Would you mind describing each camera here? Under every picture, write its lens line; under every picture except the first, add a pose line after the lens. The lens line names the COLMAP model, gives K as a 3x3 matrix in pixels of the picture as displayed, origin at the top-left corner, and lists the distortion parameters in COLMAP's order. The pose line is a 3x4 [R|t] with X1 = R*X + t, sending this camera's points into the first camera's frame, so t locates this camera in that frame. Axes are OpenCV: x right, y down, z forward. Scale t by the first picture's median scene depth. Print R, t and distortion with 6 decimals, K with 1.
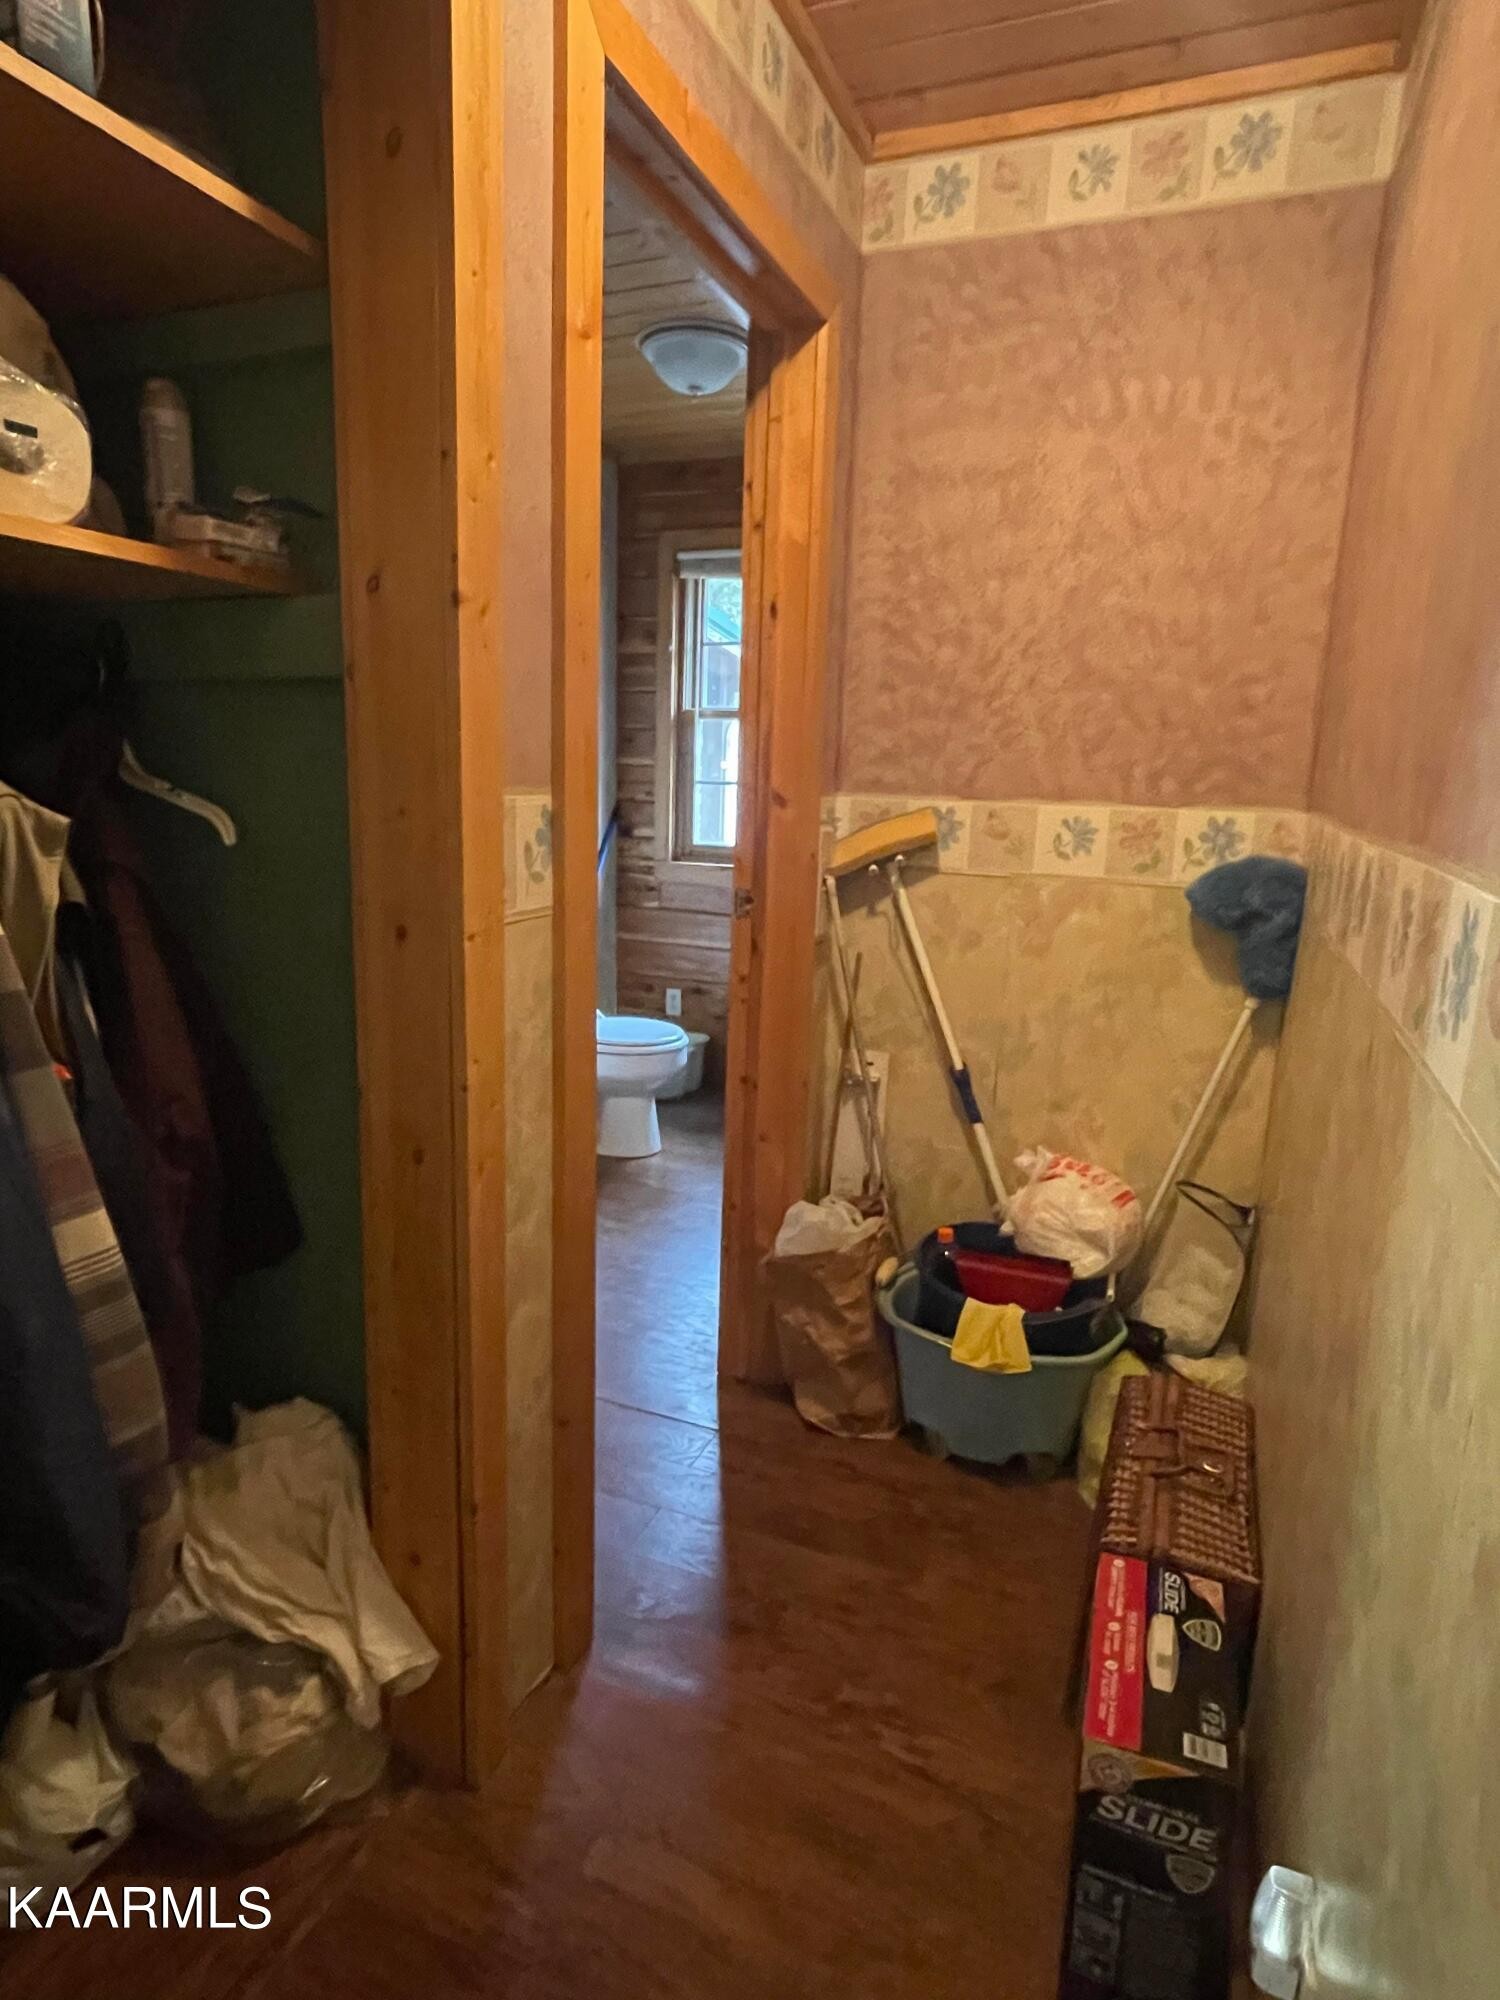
lens RADIAL K [[1110.1, 0, 752.4], [0, 1110.1, 1005.6], [0, 0, 1]] dist [-0.007844, 0.000059]
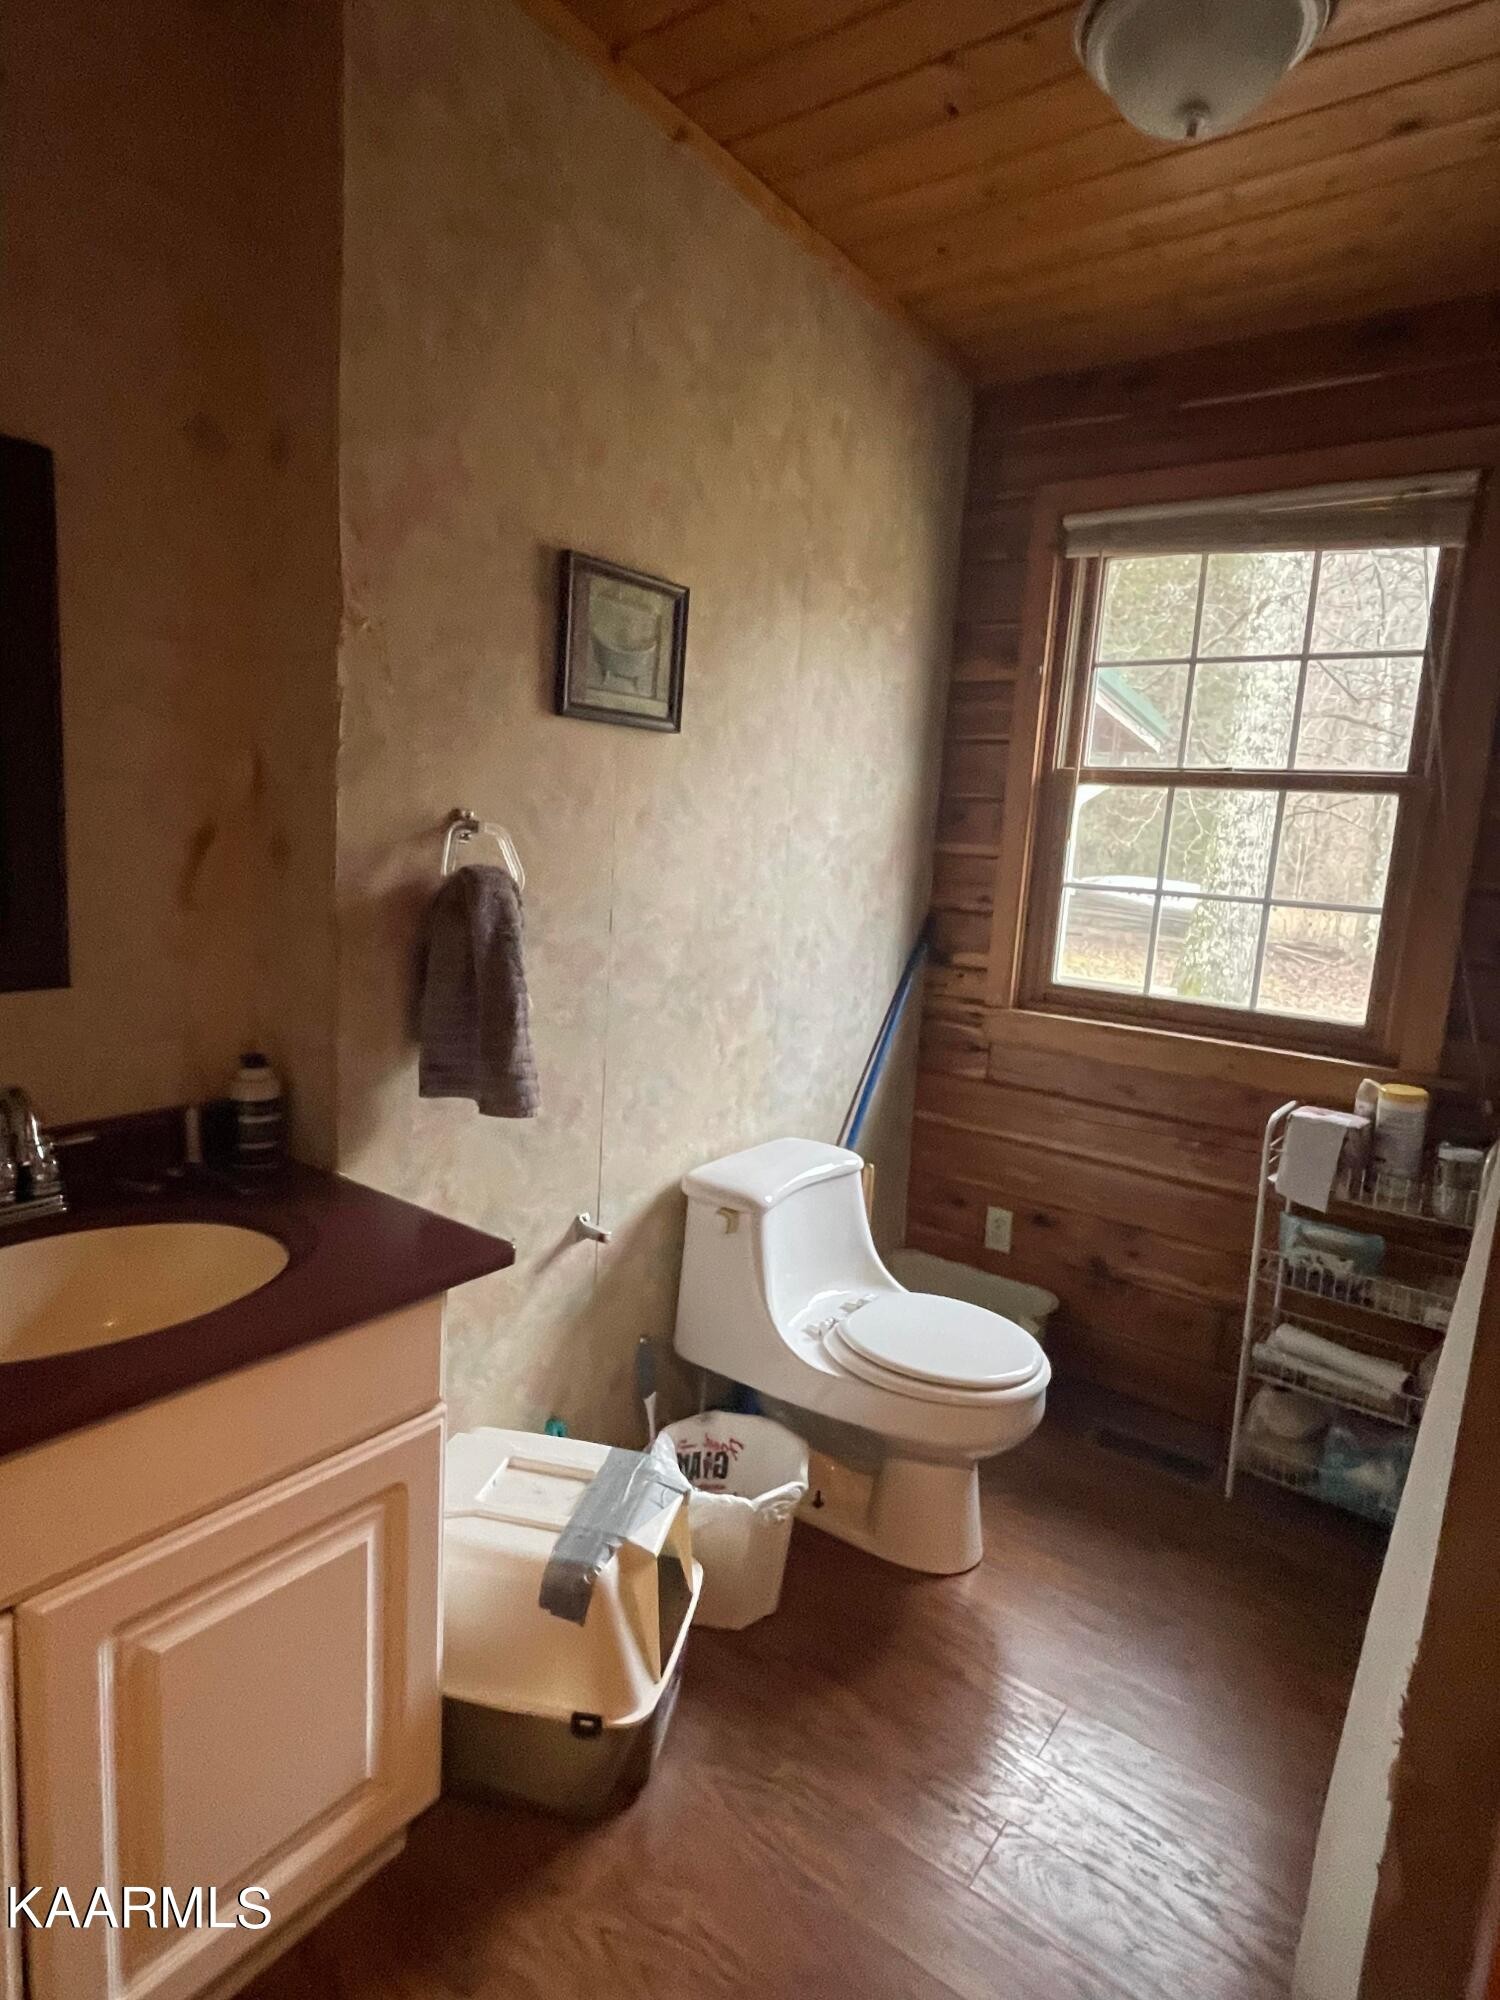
lens RADIAL K [[1110.1, 0, 735.7], [0, 1110.1, 999.1], [0, 0, 1]] dist [-0.007844, 0.000059]
pose [[0.968241, 0.064770, -0.241483, -0.073493], [-0.082238, 0.994622, -0.062961, -0.083466], [0.236106, 0.080820, 0.968360, 0.358521]]
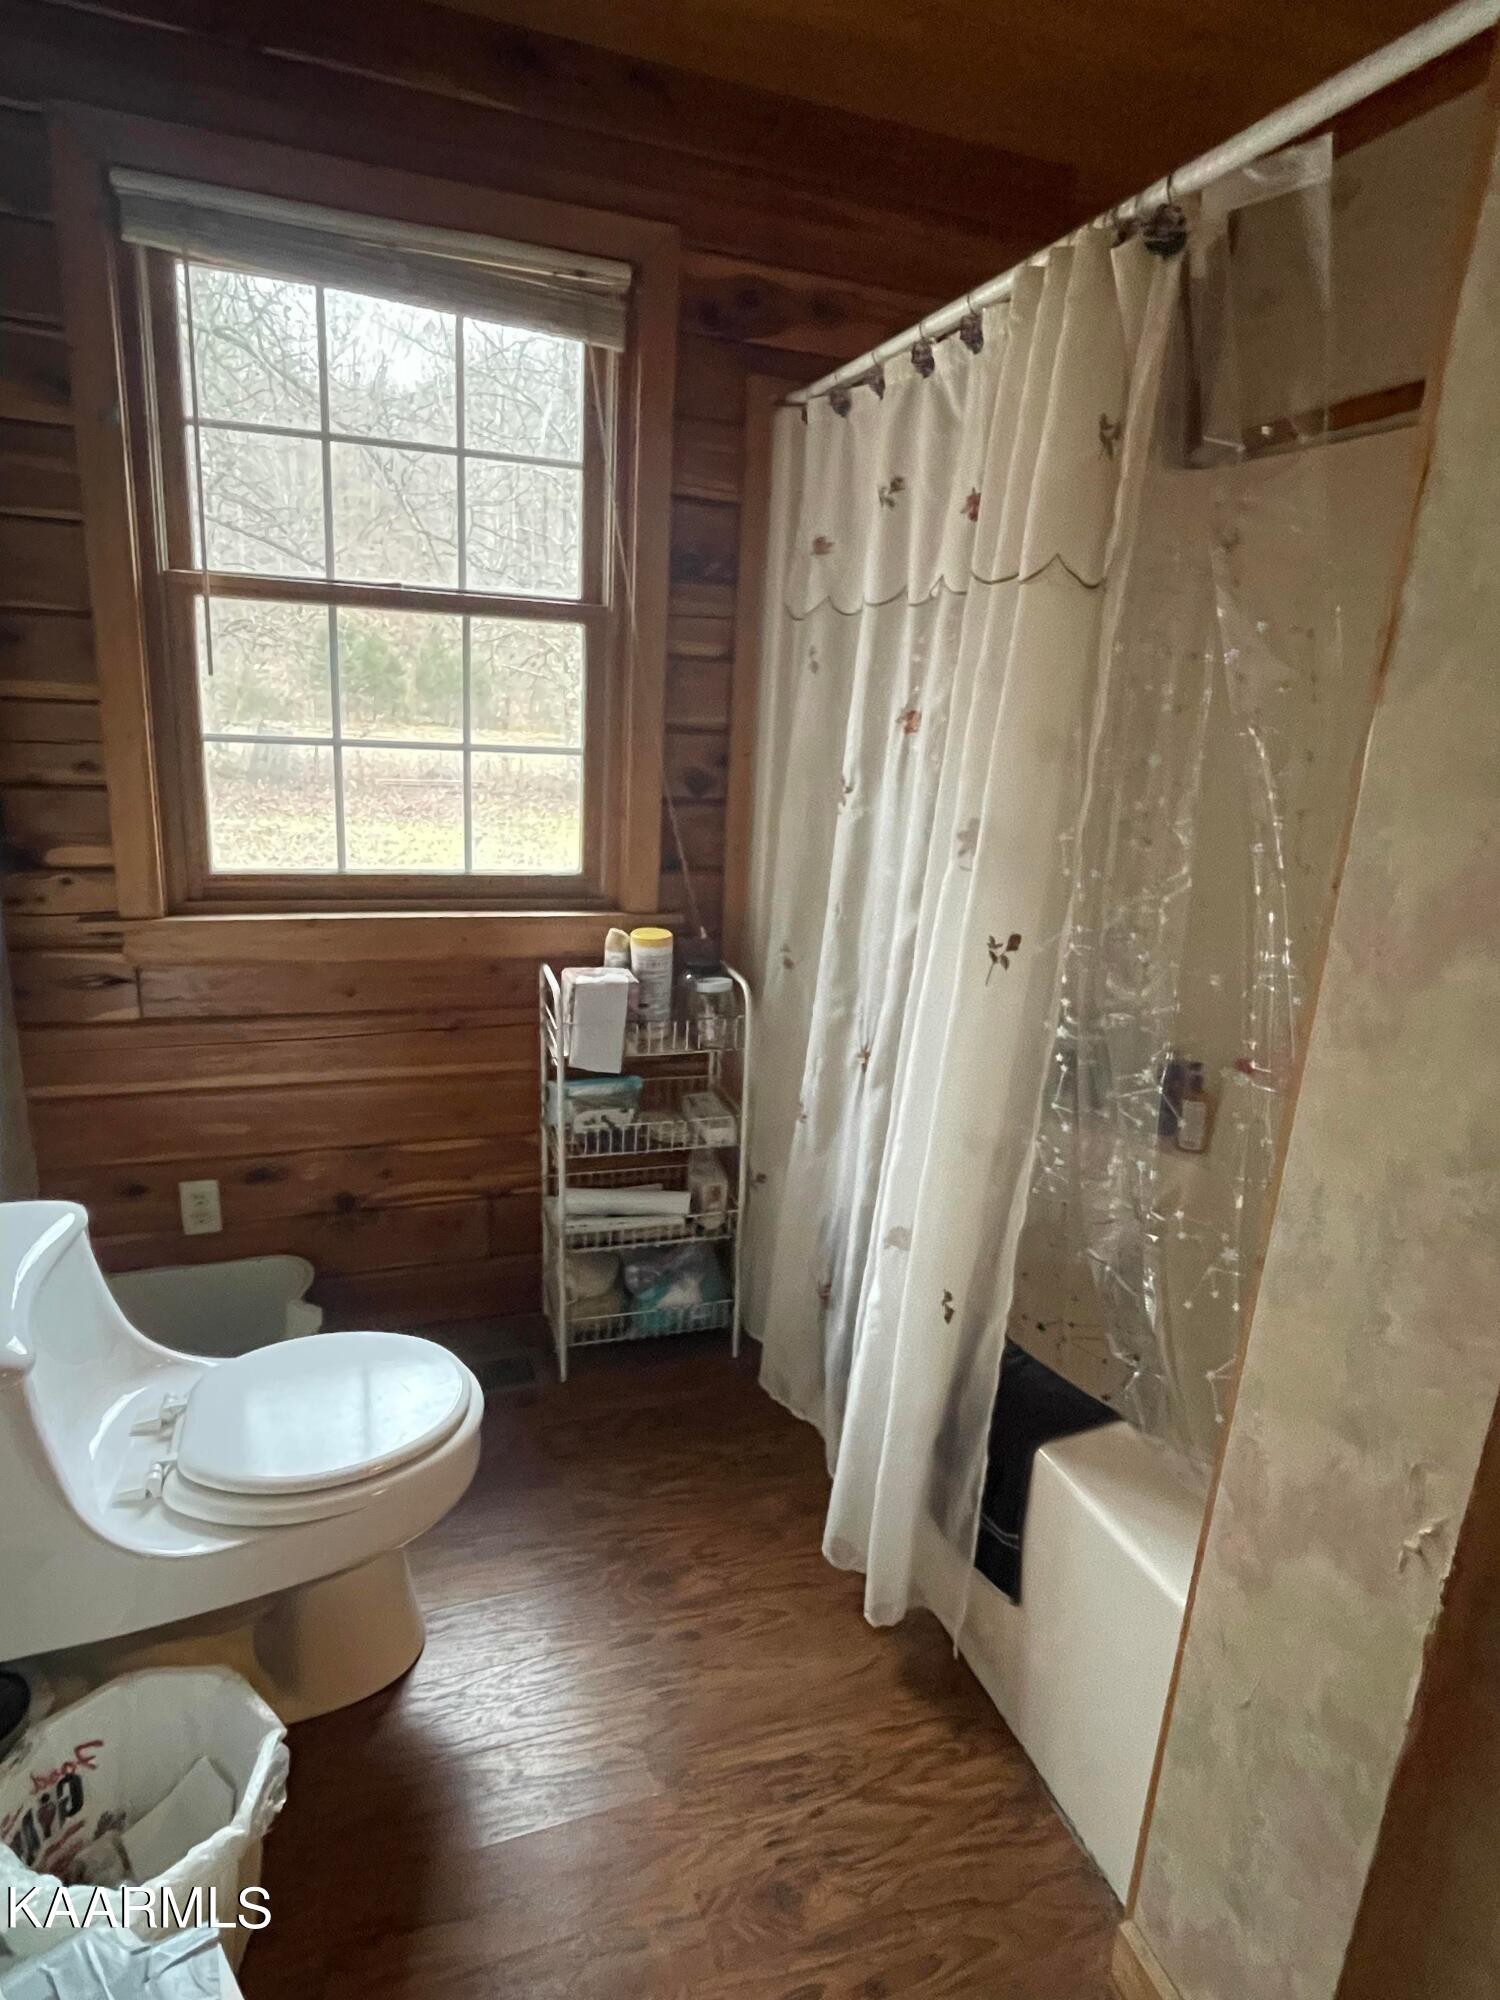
lens RADIAL K [[1110.1, 0, 749.2], [0, 1110.1, 998.0], [0, 0, 1]] dist [-0.007844, 0.000059]
pose [[0.736371, -0.168808, 0.655181, -0.198169], [0.115542, 0.985525, 0.124062, -0.126023], [-0.666639, -0.015655, 0.745216, 0.507720]]
